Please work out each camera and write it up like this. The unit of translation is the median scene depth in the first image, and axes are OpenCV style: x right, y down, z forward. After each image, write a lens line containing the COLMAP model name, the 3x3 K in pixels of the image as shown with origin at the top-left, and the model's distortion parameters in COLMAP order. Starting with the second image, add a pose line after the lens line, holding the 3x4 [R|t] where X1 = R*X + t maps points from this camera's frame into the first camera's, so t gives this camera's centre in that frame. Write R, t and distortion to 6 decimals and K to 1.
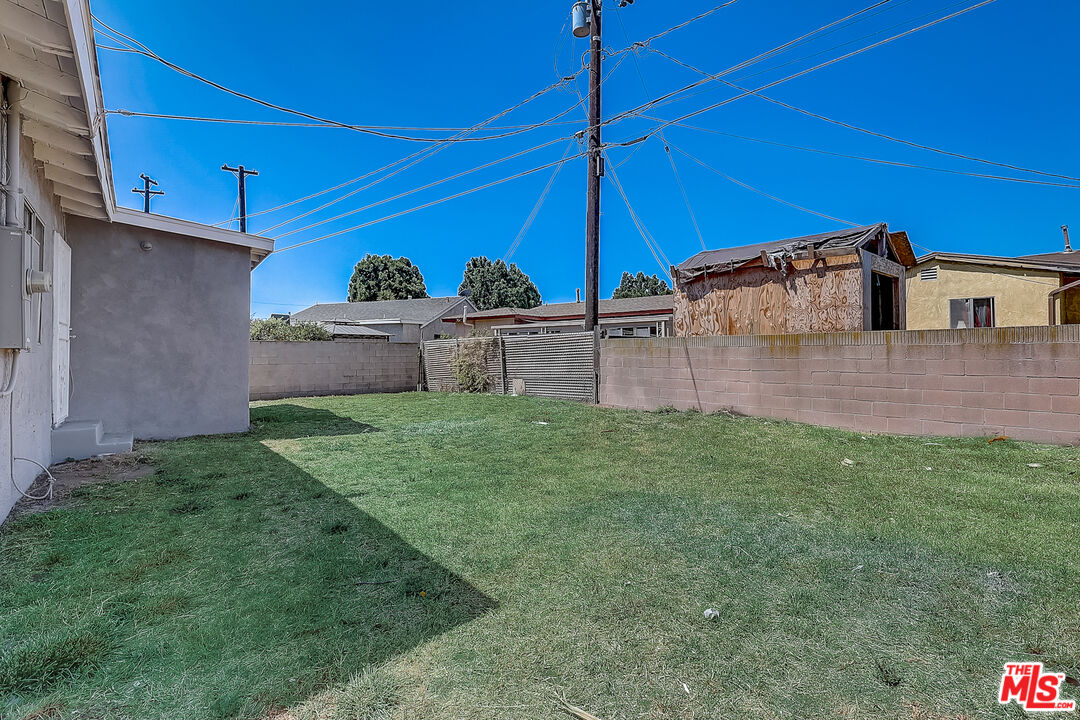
lens RADIAL K [[500.3, 0, 537.6], [0, 500.3, 358.9], [0, 0, 1]] dist [-0.000546, -0.001026]
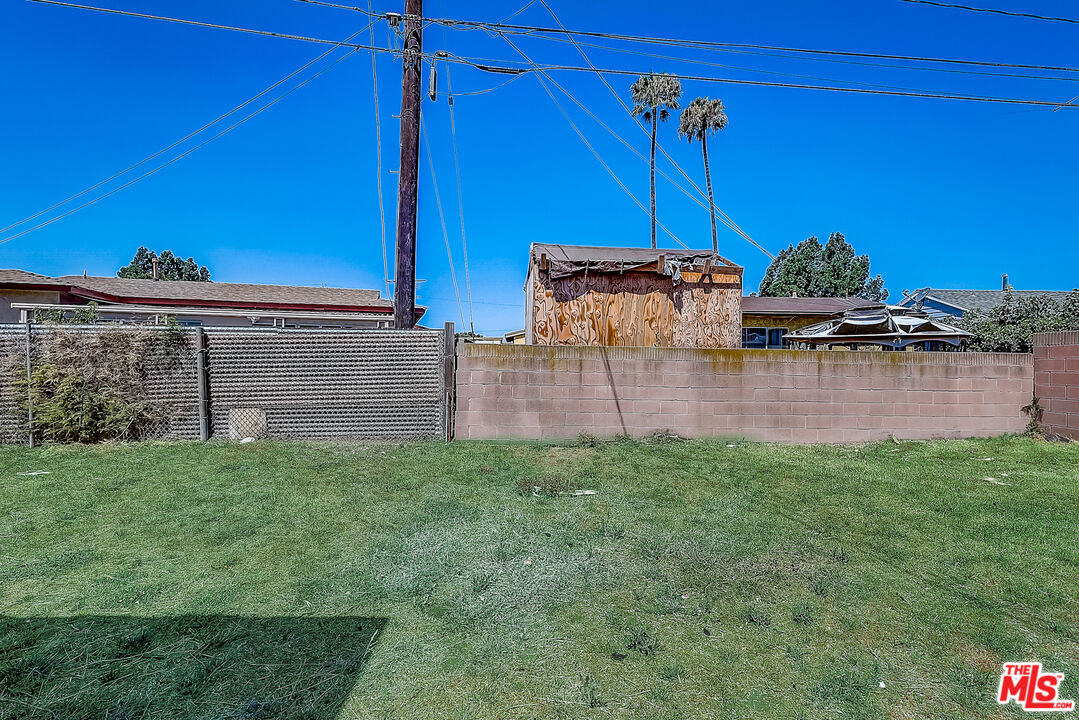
lens RADIAL K [[499.8, 0, 545.2], [0, 499.8, 364.1], [0, 0, 1]] dist [-0.000546, -0.001026]
pose [[0.601816, 0.009517, 0.798578, -0.370538], [-0.008288, 0.999950, -0.005671, -0.009809], [-0.798592, -0.003206, 0.601864, 0.561687]]
